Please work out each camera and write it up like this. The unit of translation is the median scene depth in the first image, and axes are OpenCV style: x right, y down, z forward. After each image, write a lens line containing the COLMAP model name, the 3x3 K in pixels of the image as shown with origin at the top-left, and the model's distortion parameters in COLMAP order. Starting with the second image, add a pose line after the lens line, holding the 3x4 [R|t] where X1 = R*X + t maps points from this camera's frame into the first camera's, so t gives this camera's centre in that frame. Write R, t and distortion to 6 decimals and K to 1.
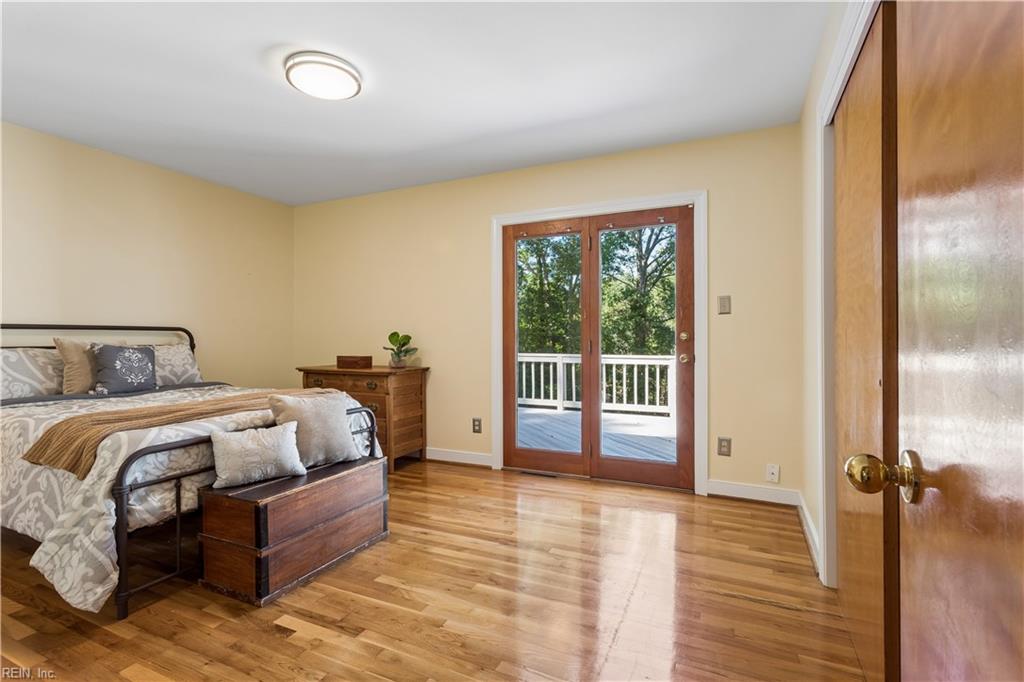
lens RADIAL K [[490.2, 0, 512.4], [0, 490.2, 341.0], [0, 0, 1]] dist [0.000599, -0.000319]
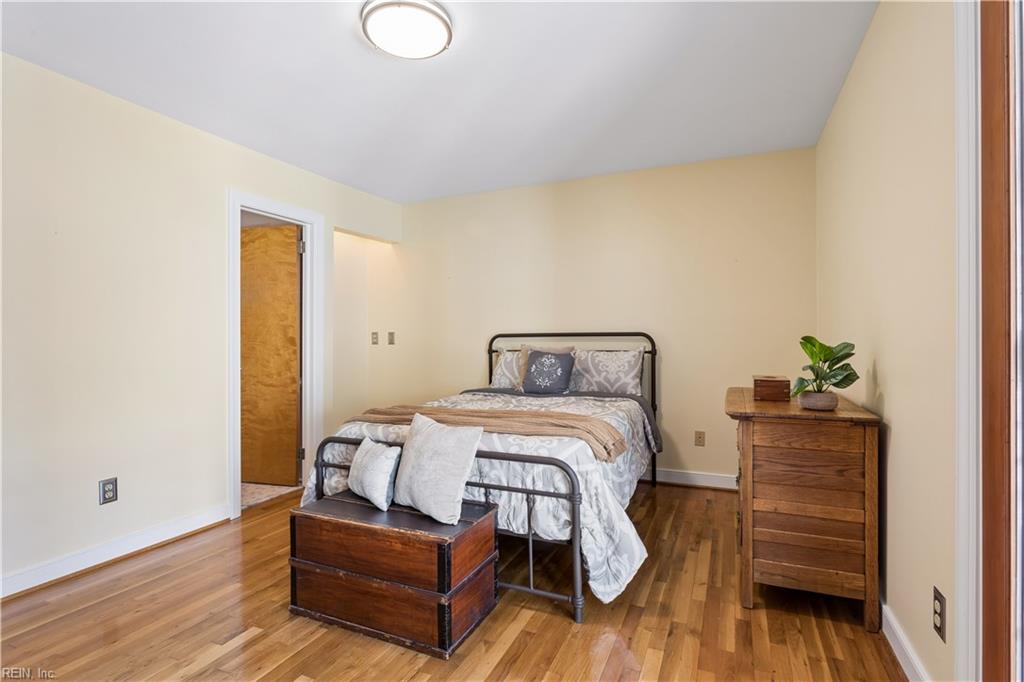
lens RADIAL K [[495.1, 0, 513.0], [0, 495.1, 341.1], [0, 0, 1]] dist [0.004687, 0.000735]
pose [[0.015468, 0.006115, -0.999862, 0.340223], [0.004841, 0.999969, 0.006190, -0.022011], [0.999869, -0.004936, 0.015438, 0.919590]]
